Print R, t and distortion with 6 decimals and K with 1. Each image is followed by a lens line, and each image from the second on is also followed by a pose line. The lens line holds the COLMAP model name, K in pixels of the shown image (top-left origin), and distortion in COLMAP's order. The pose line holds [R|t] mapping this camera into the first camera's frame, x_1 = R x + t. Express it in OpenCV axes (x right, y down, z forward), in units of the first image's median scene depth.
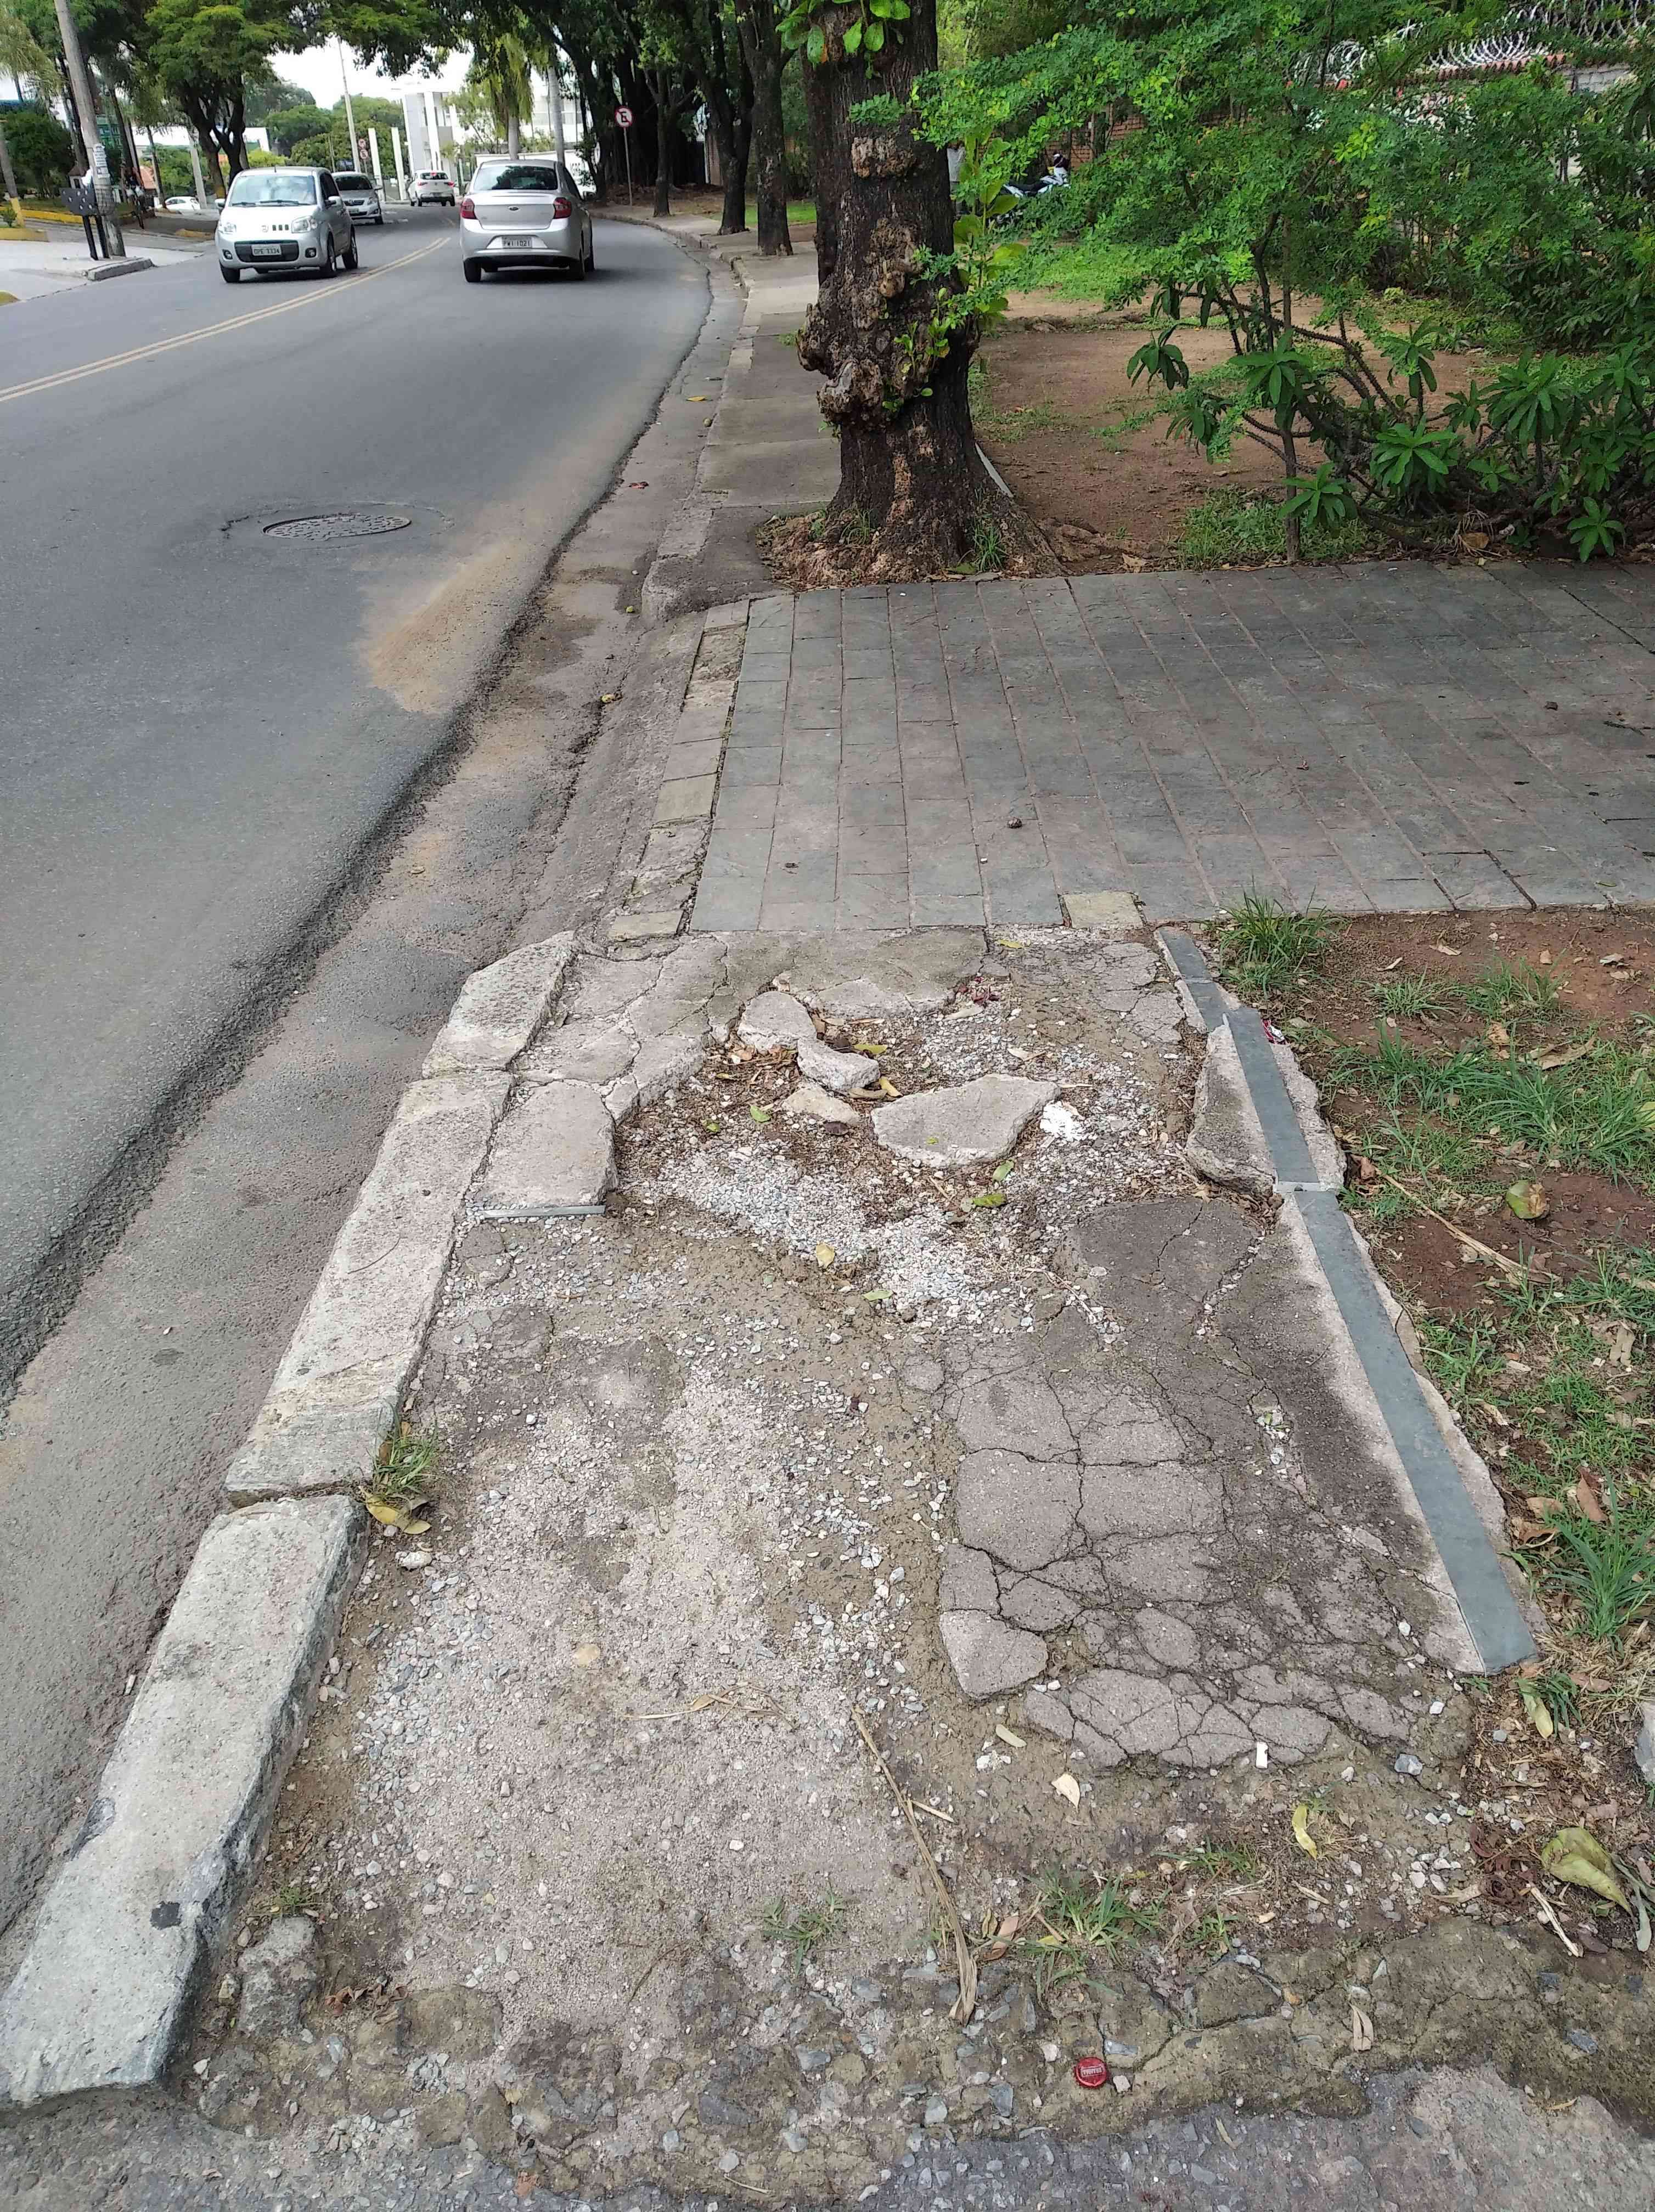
lens RADIAL K [[1683.3, 0, 823.9], [0, 1683.3, 1108.8], [0, 0, 1]] dist [0.088509, -0.130946]
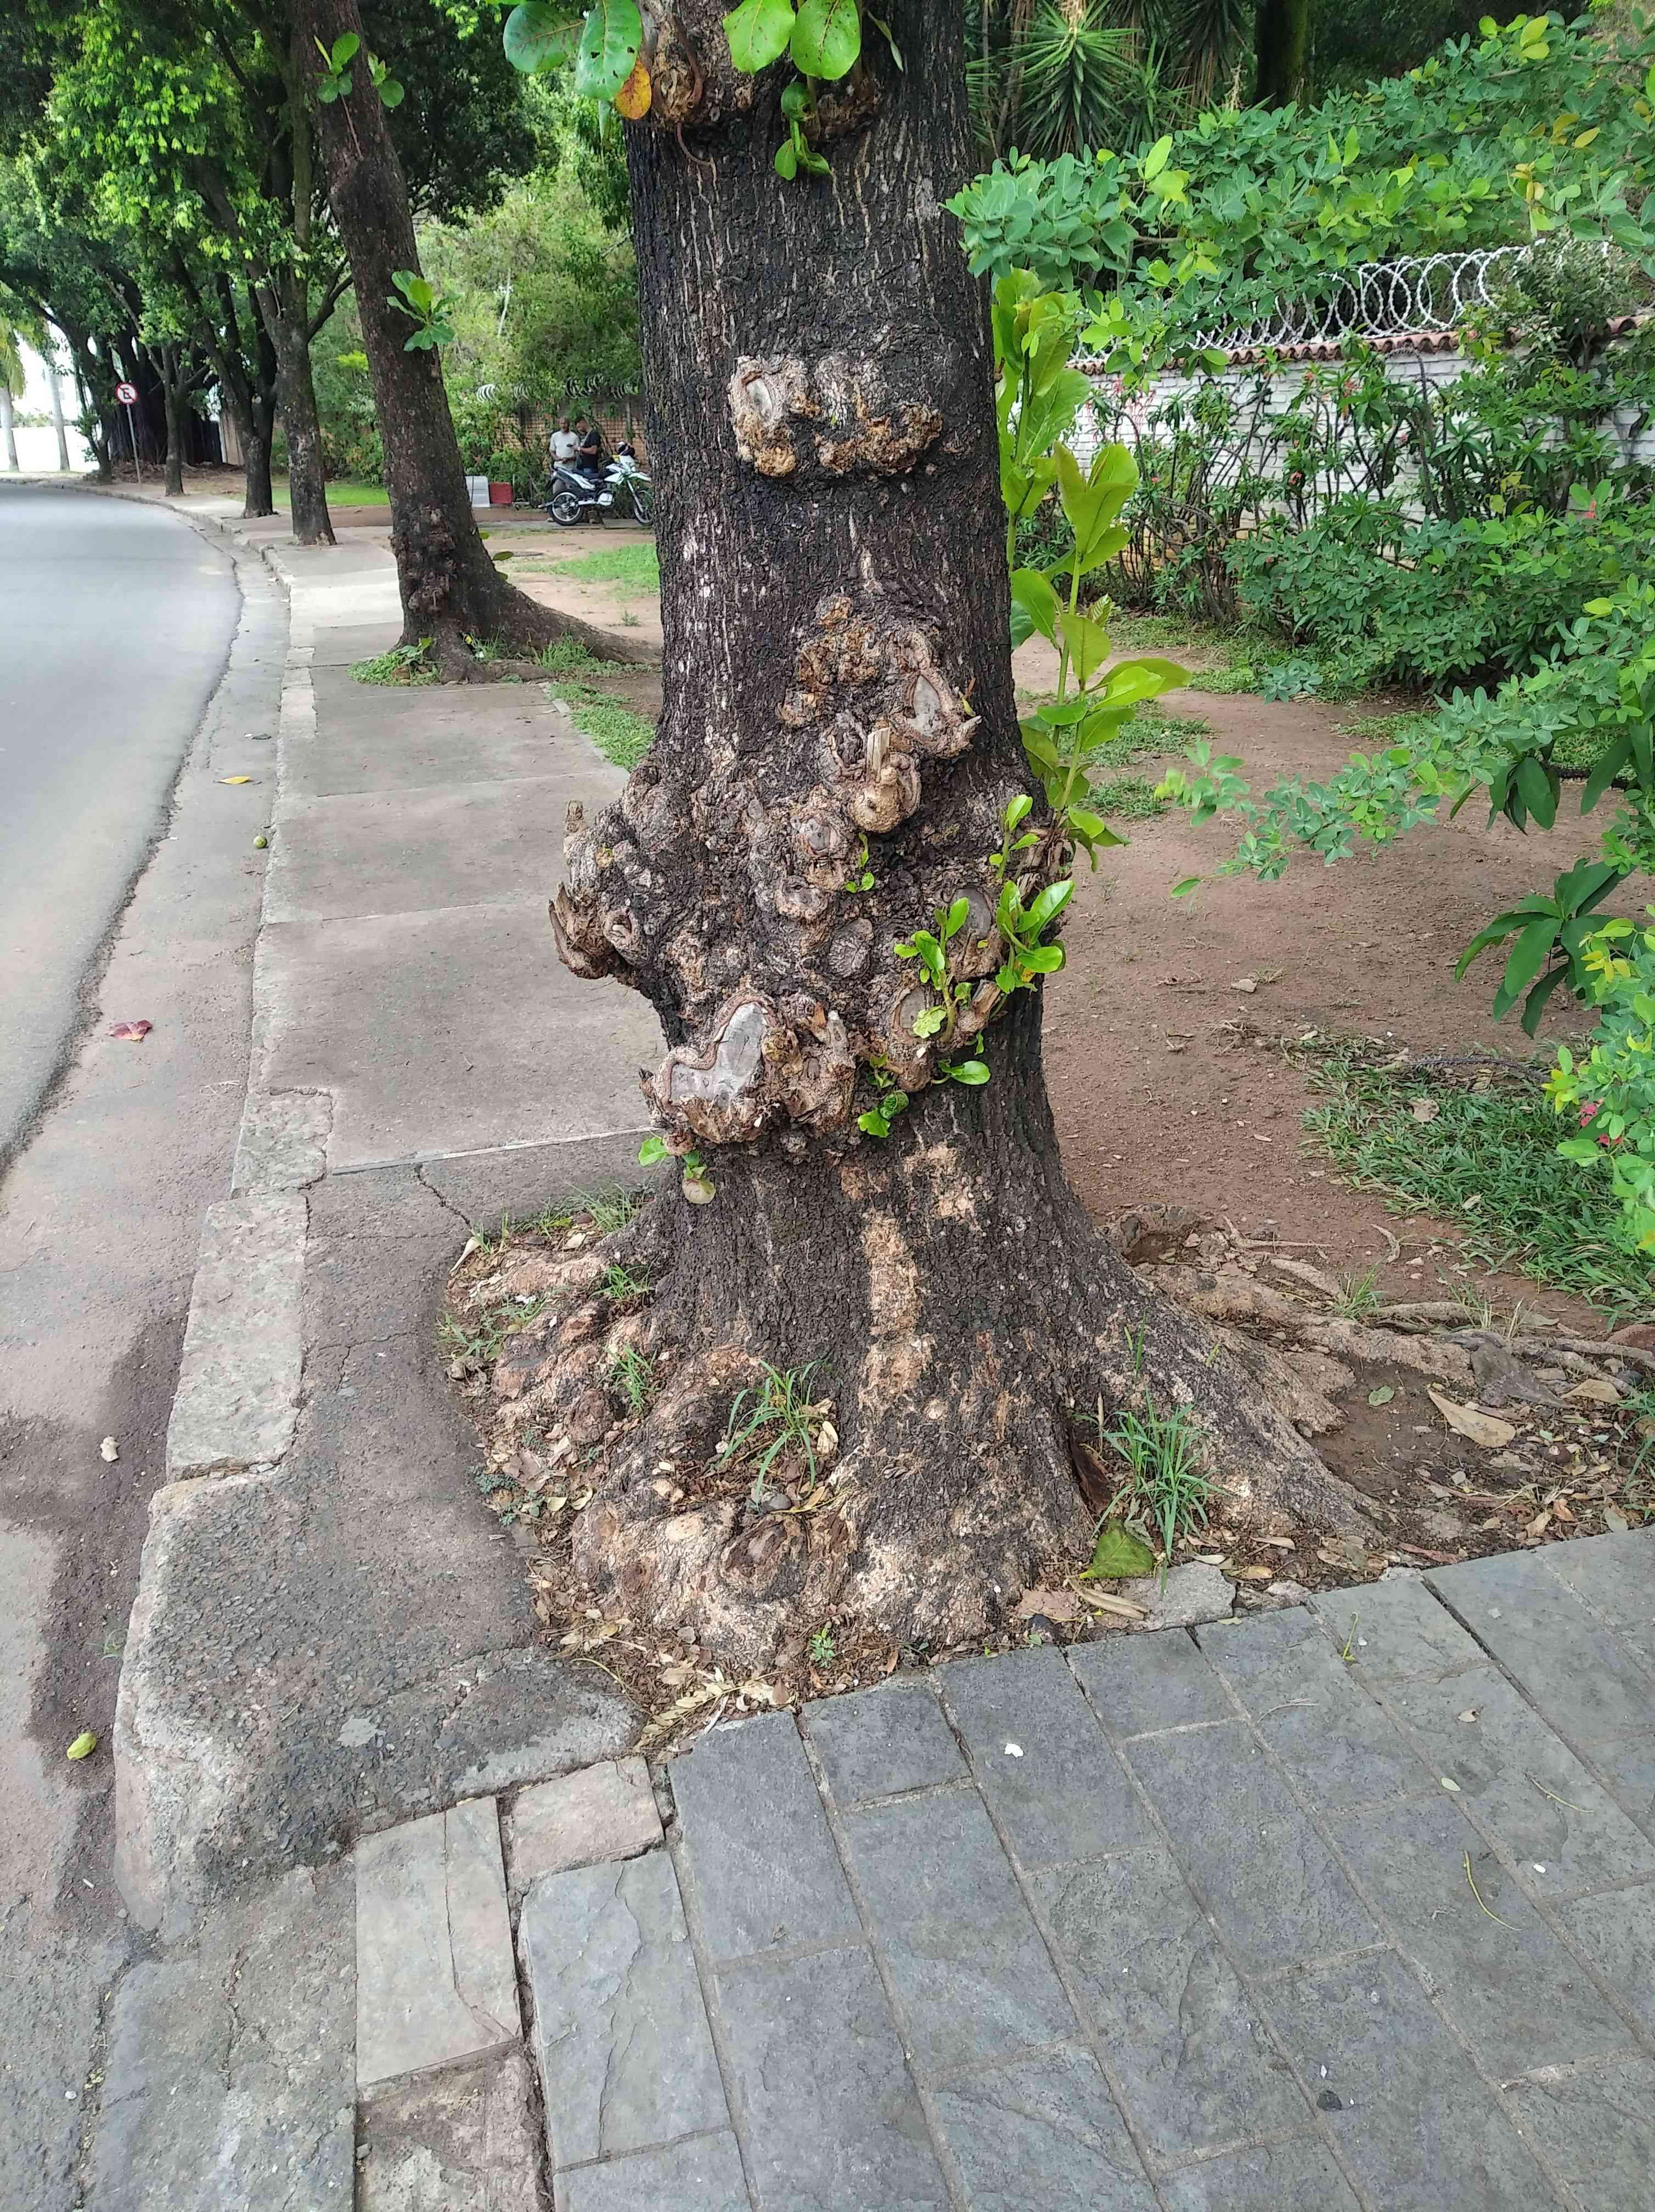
lens RADIAL K [[1768.5, 0, 831.0], [0, 1768.5, 1181.5], [0, 0, 1]] dist [0.081816, -0.167082]
pose [[0.969877, -0.071502, 0.232864, -0.181209], [0.098270, 0.989558, -0.105444, -1.286956], [-0.222893, 0.125152, 0.966776, 2.351981]]
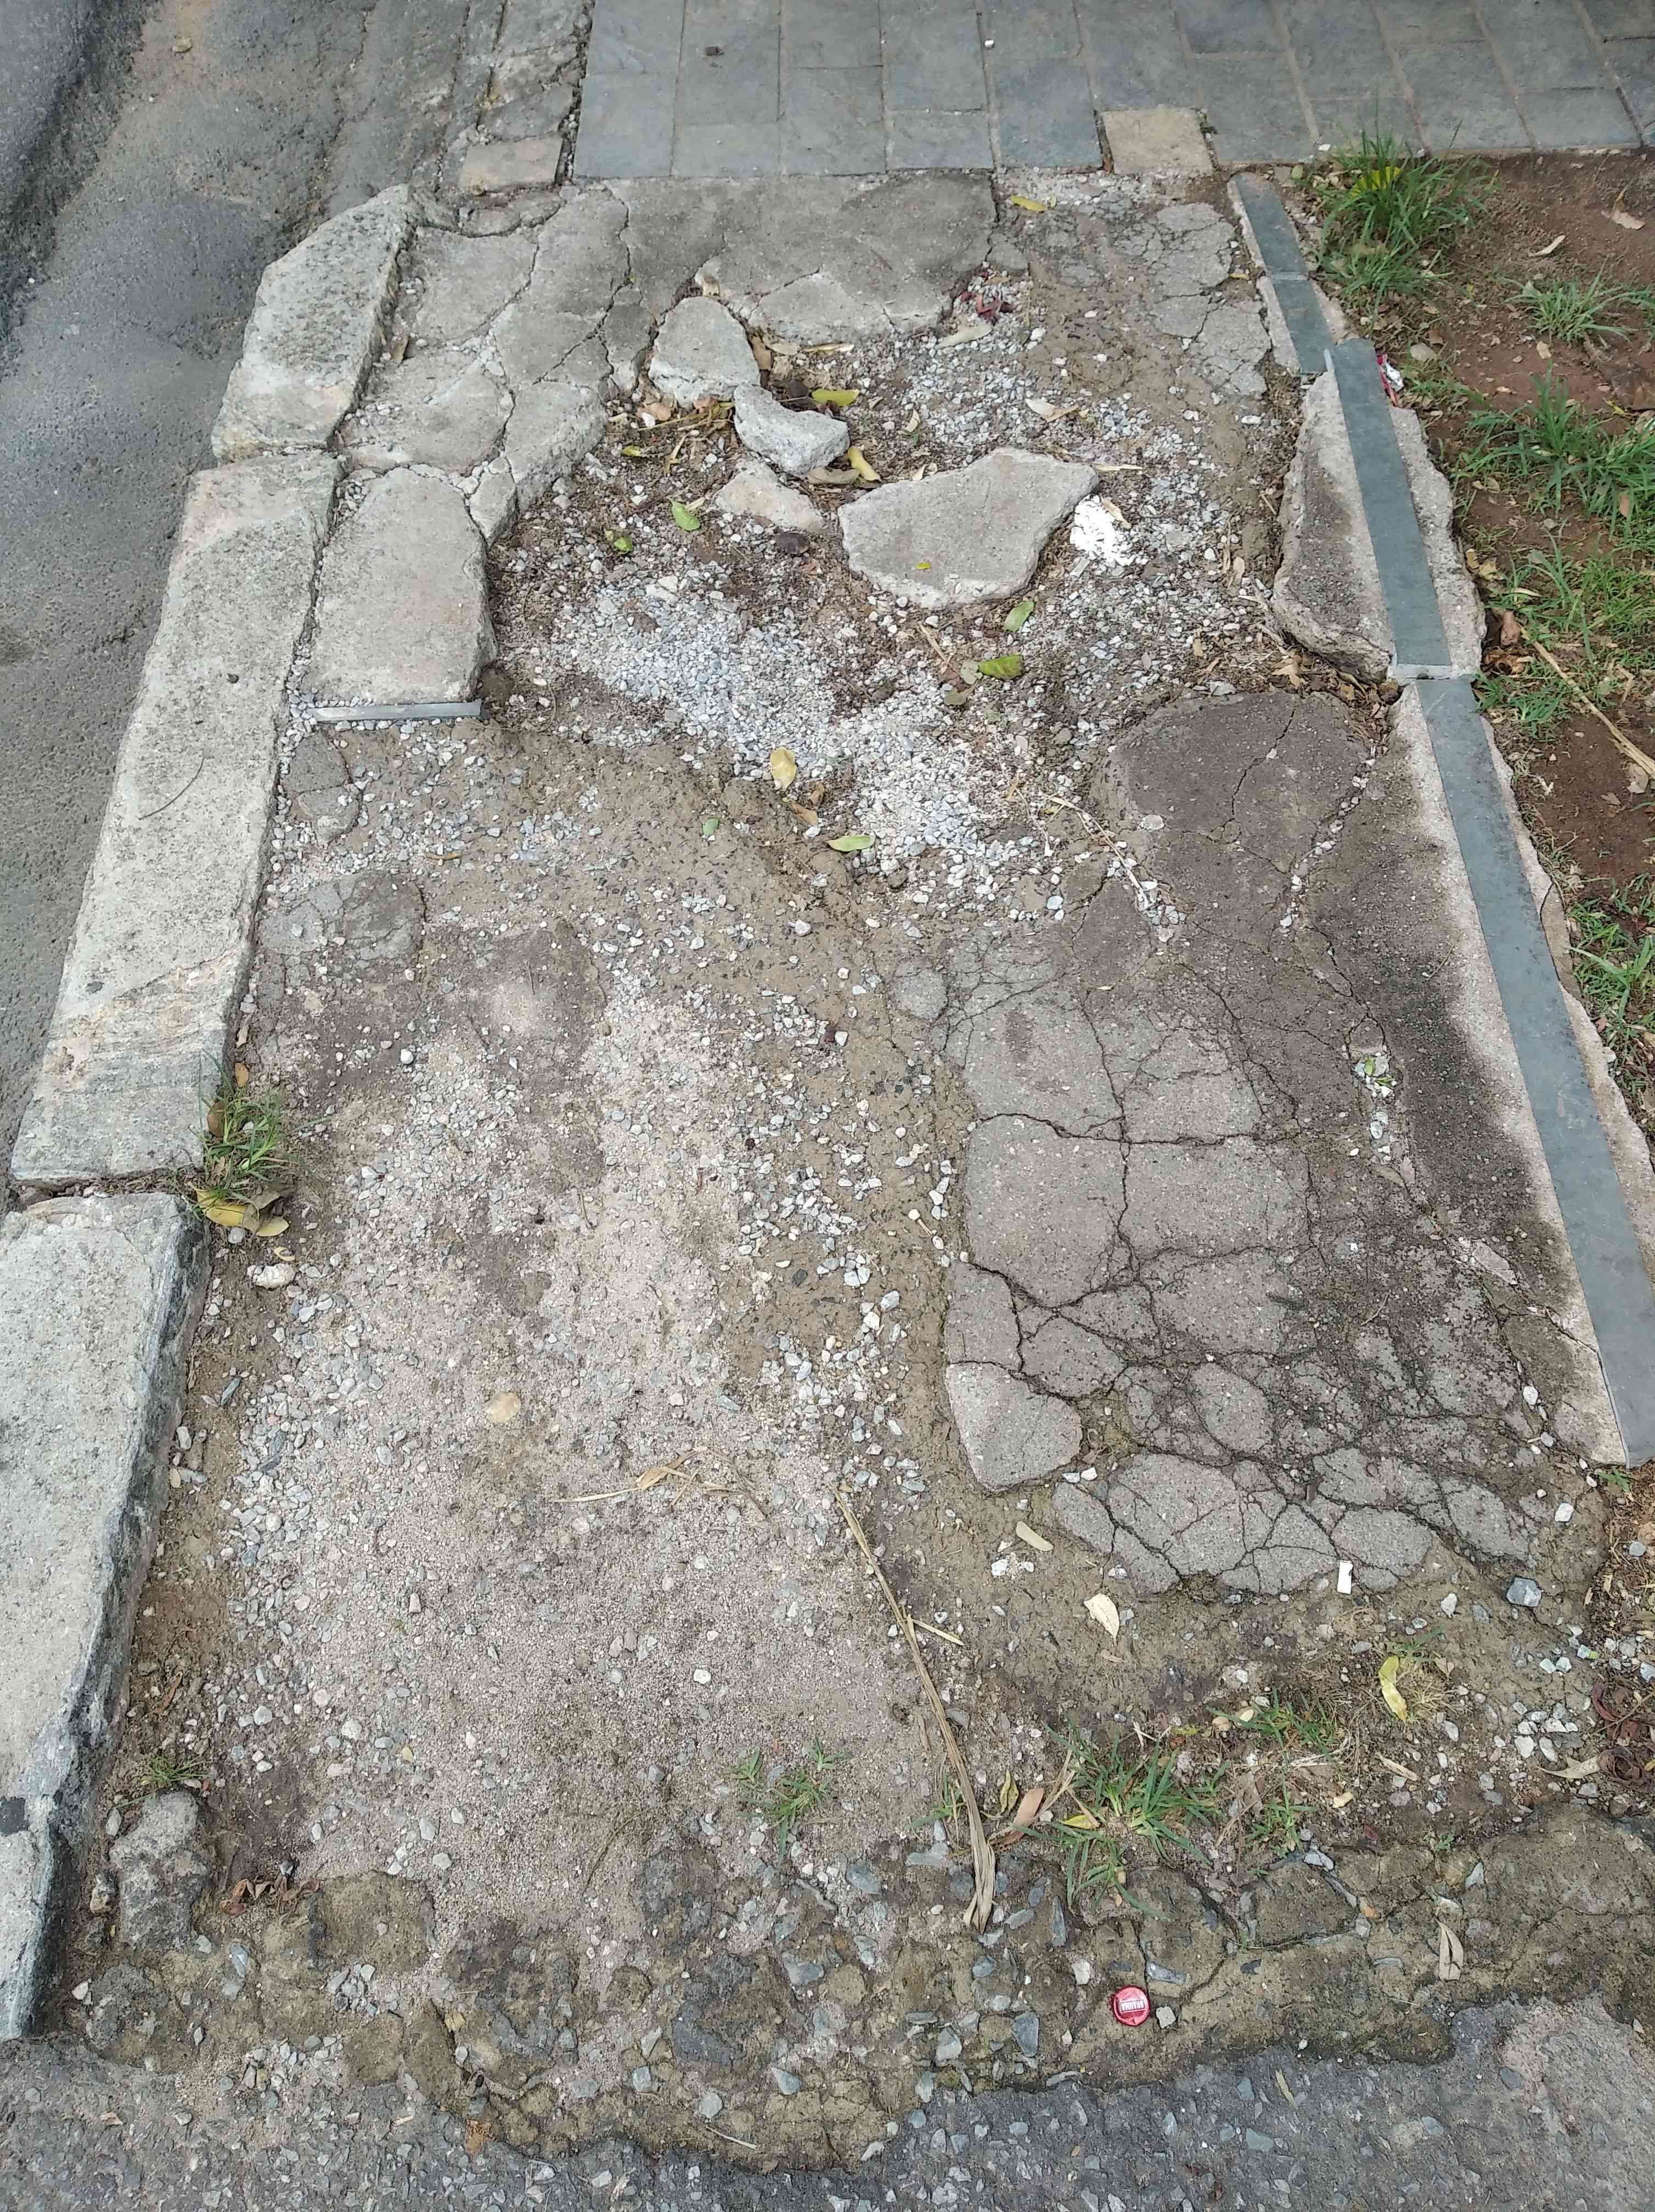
lens RADIAL K [[1768.5, 0, 831.0], [0, 1768.5, 1181.5], [0, 0, 1]] dist [0.081816, -0.167082]
pose [[0.999247, -0.019571, 0.033513, -0.010875], [0.001983, 0.888158, 0.459534, -0.150828], [-0.038758, -0.459122, 0.887527, 0.285645]]
